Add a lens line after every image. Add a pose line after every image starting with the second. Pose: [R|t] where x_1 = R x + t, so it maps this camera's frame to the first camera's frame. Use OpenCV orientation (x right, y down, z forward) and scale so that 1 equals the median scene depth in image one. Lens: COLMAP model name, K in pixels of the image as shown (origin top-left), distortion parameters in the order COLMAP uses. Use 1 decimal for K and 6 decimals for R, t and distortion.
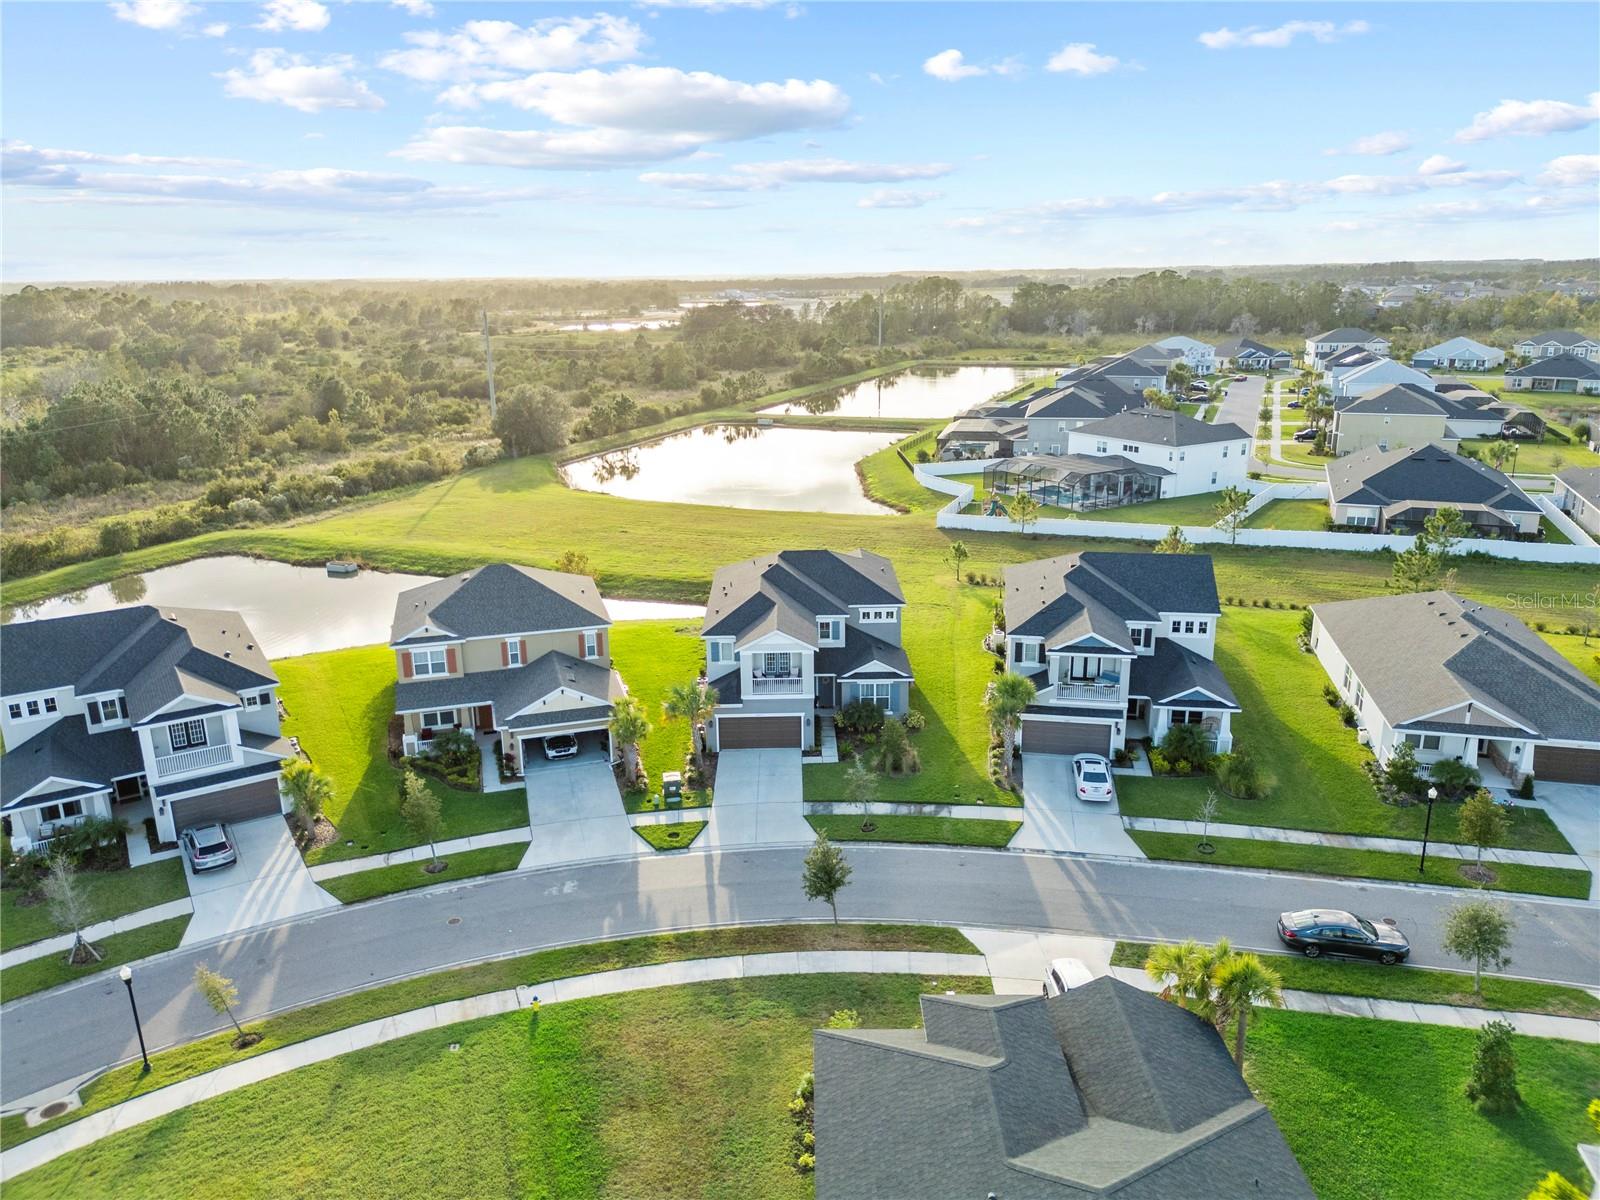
lens RADIAL K [[1129.8, 0, 800.0], [0, 1129.8, 600.0], [0, 0, 1]] dist [0.065071, -0.064210]
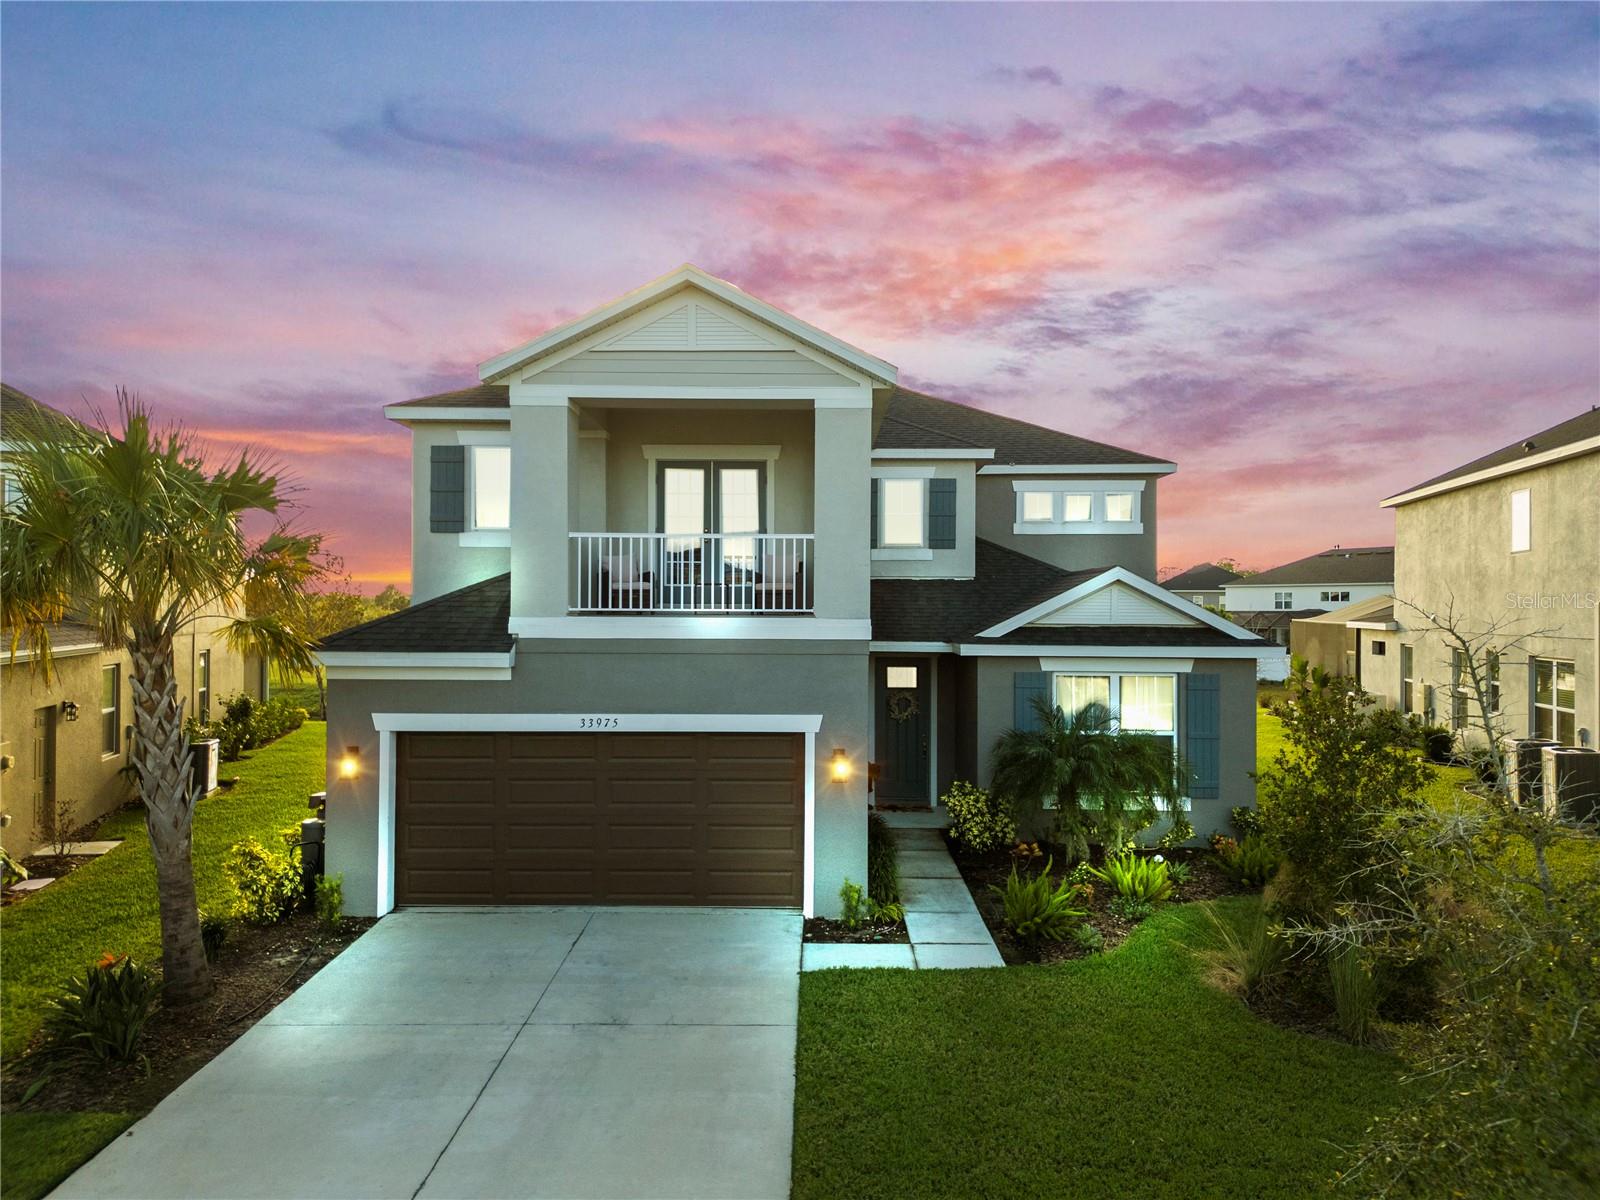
lens RADIAL K [[1129.8, 0, 800.0], [0, 1129.8, 600.0], [0, 0, 1]] dist [0.065071, -0.064210]
pose [[0.999424, 0.016277, -0.029784, 0.005451], [-0.024044, 0.958880, -0.282792, 0.123162], [0.023956, 0.283345, 0.958719, 0.718754]]
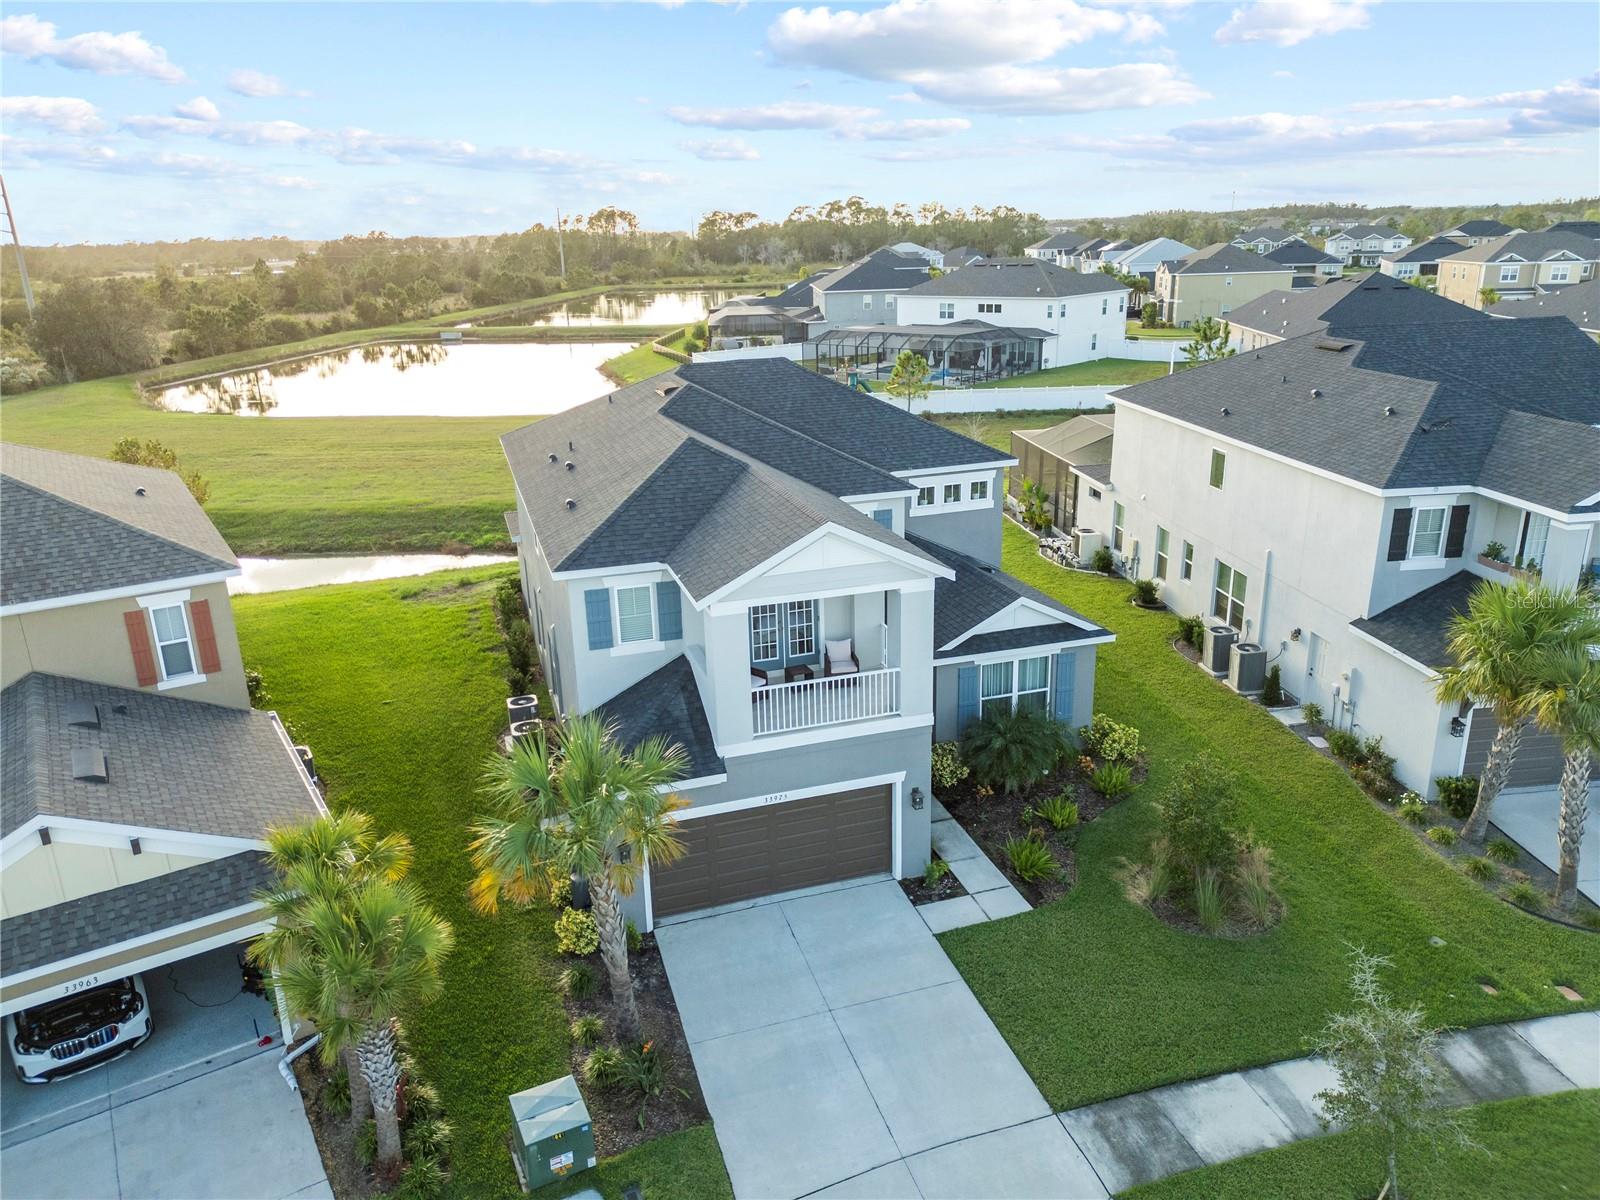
lens RADIAL K [[1129.8, 0, 800.0], [0, 1129.8, 600.0], [0, 0, 1]] dist [0.065071, -0.064210]
pose [[0.957478, -0.100819, 0.270319, -0.098514], [0.093020, 0.994797, 0.041545, 0.029853], [-0.273101, -0.014634, 0.961874, 0.619610]]
